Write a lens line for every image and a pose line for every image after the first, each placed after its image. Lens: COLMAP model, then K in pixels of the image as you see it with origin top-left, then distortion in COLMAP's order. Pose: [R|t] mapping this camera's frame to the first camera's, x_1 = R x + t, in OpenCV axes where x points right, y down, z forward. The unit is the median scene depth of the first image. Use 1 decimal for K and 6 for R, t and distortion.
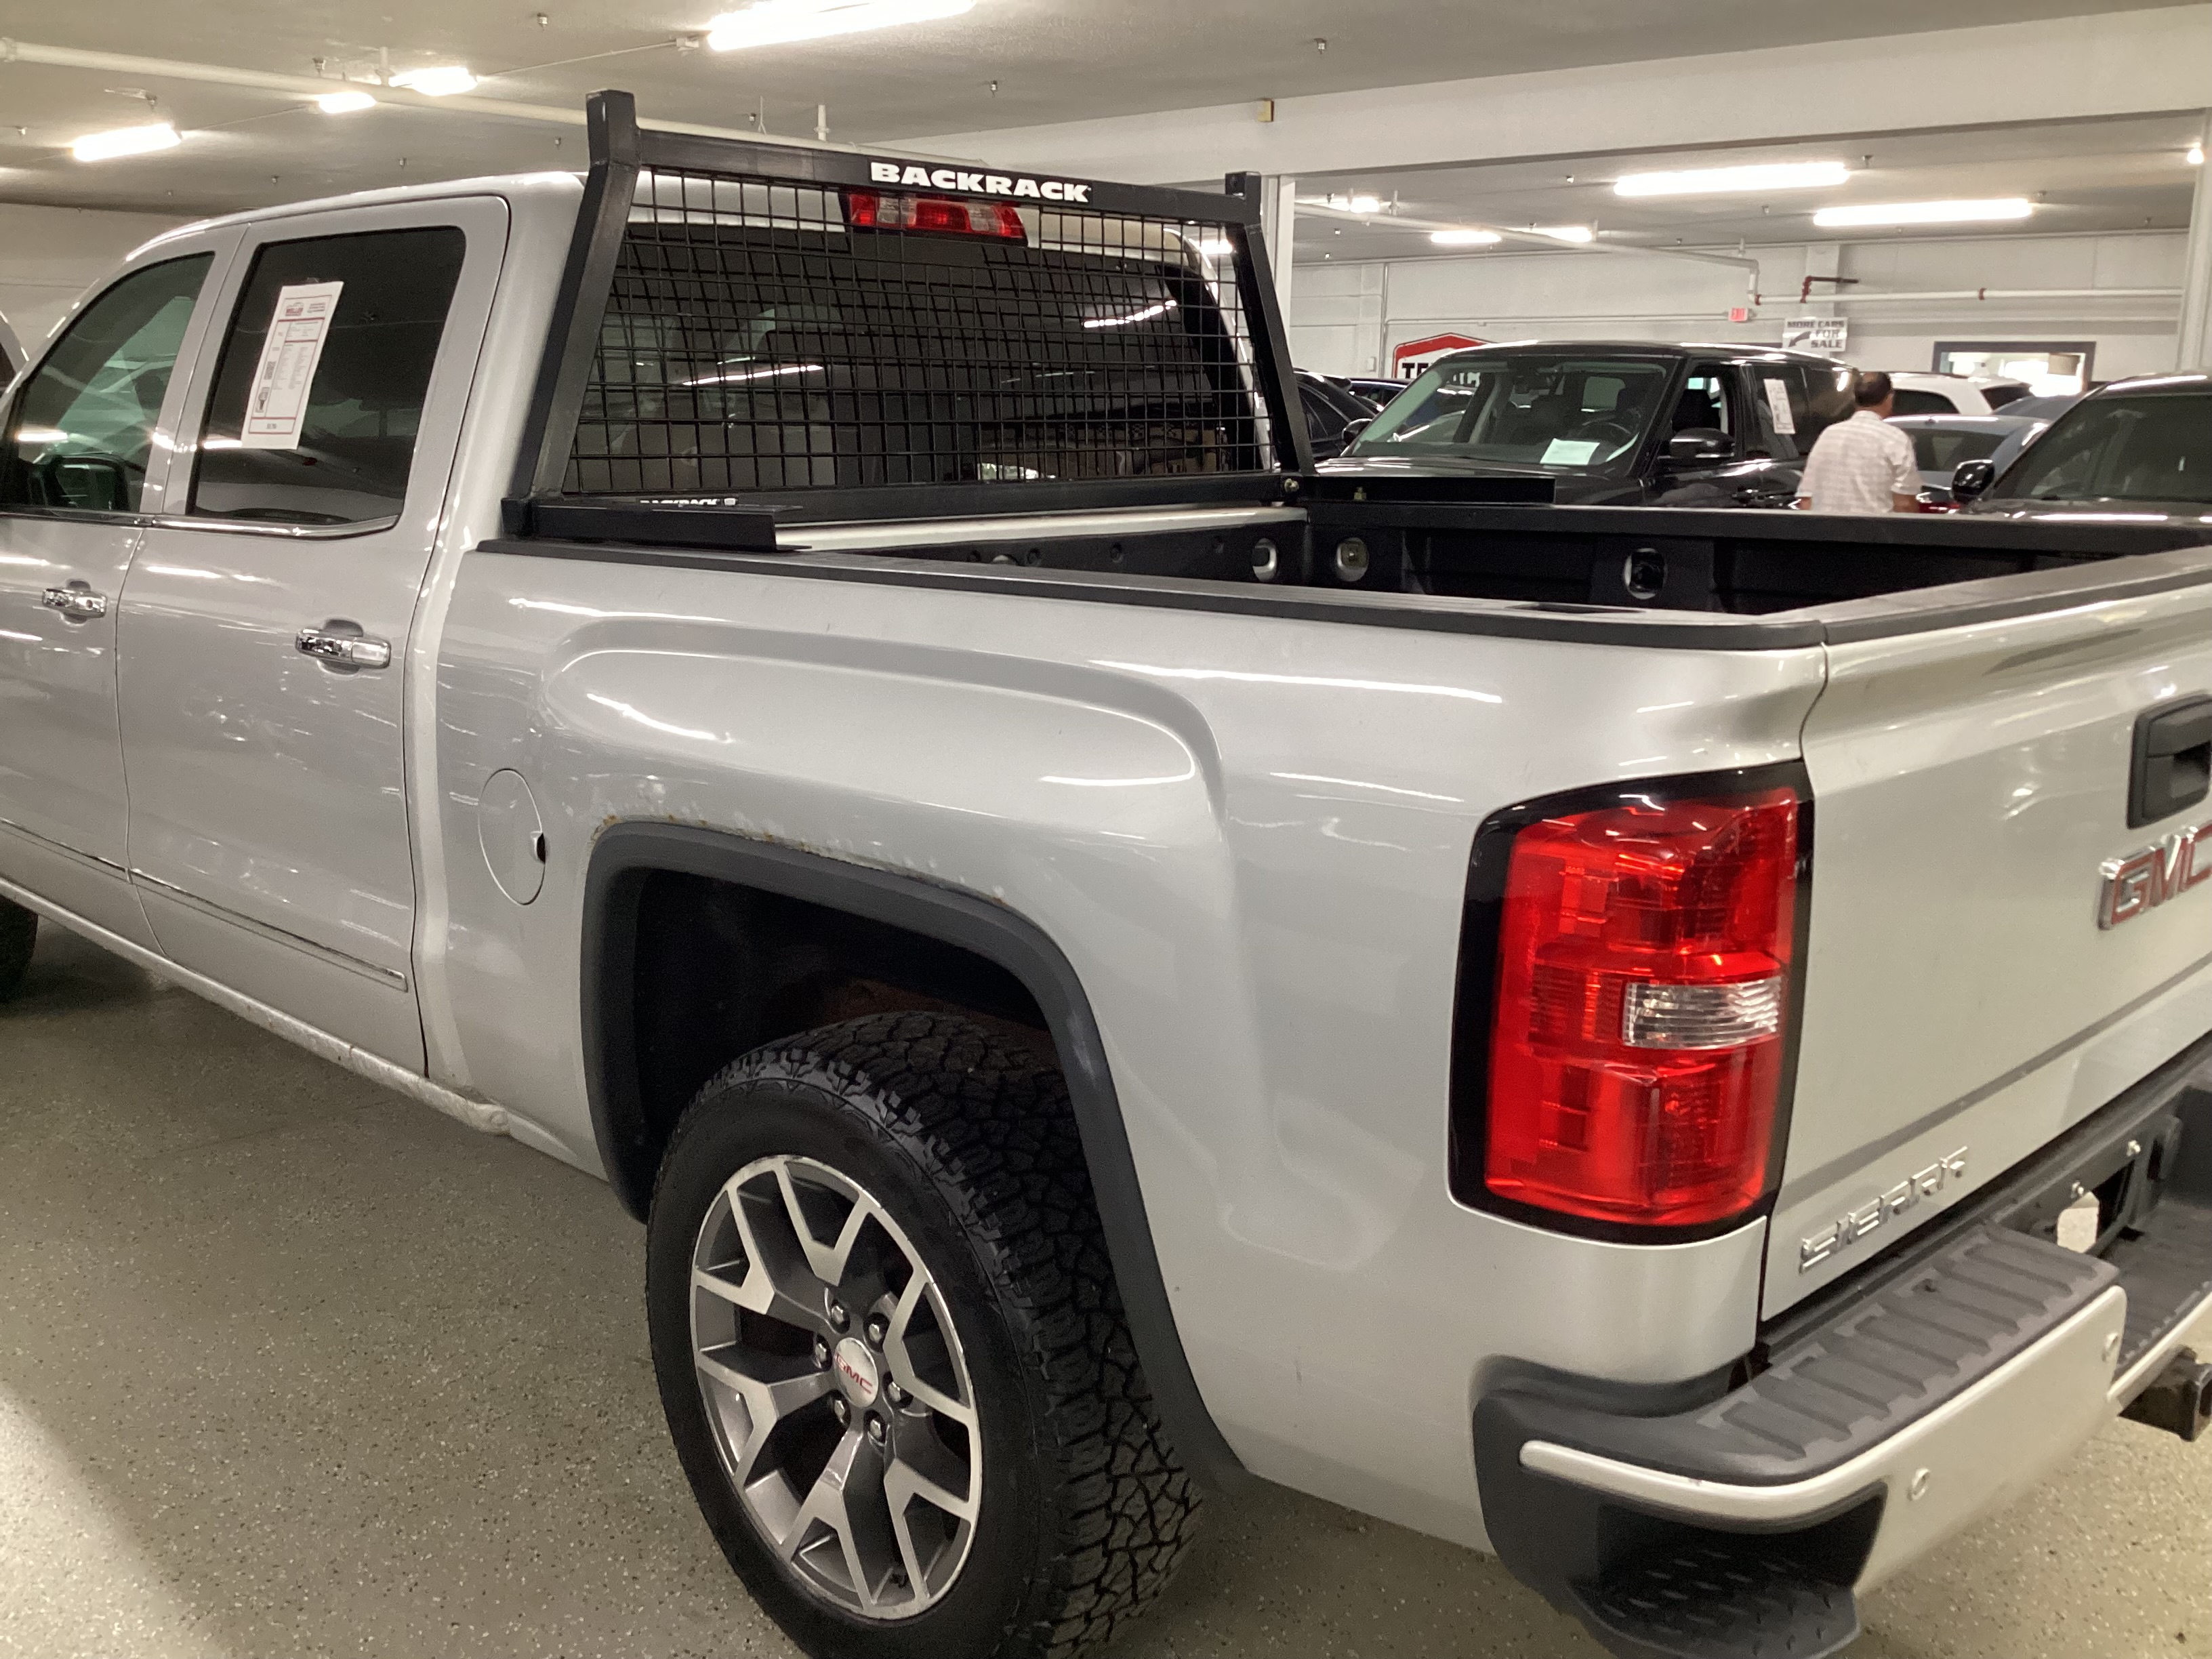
lens RADIAL K [[2121.9, 0, 1106.8], [0, 2121.9, 835.7], [0, 0, 1]] dist [0.014379, 0.000000]
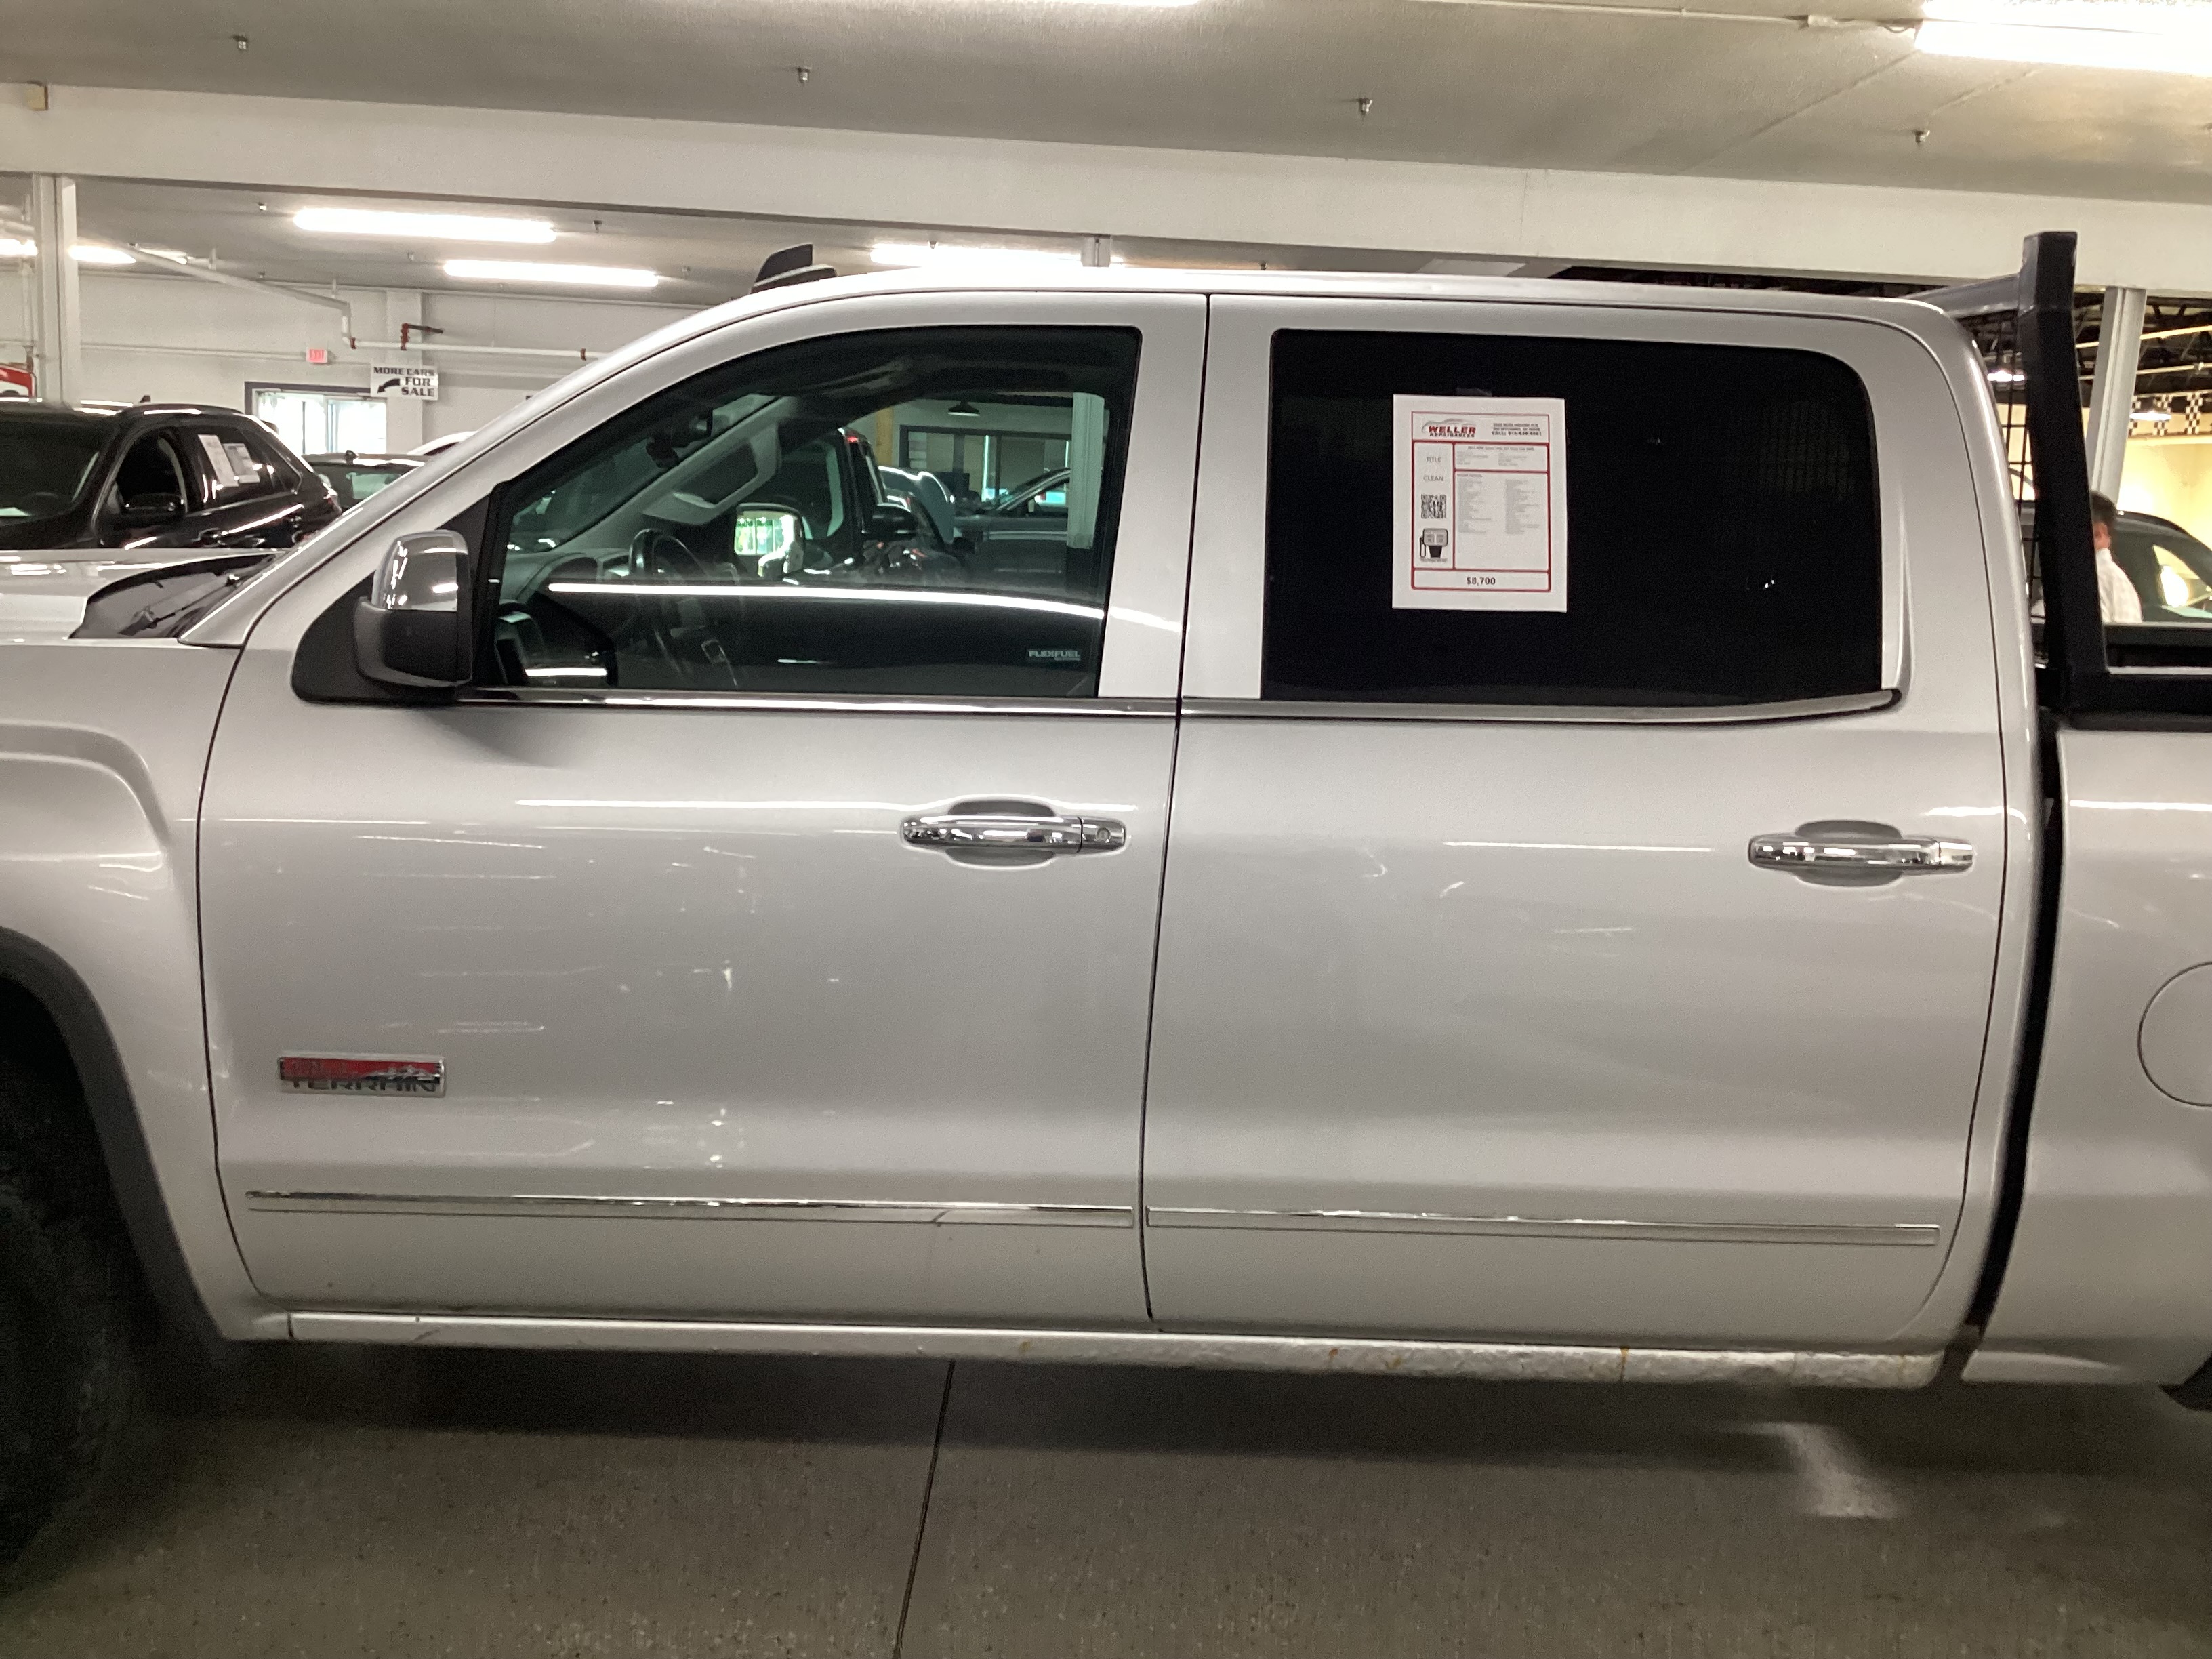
lens RADIAL K [[2121.9, 0, 1106.6], [0, 2121.9, 824.3], [0, 0, 1]] dist [0.014379, 0.000000]
pose [[0.733723, -0.086092, 0.673973, -0.231443], [0.100635, 0.994769, 0.017512, -0.030392], [-0.671955, 0.054976, 0.738549, 0.122049]]
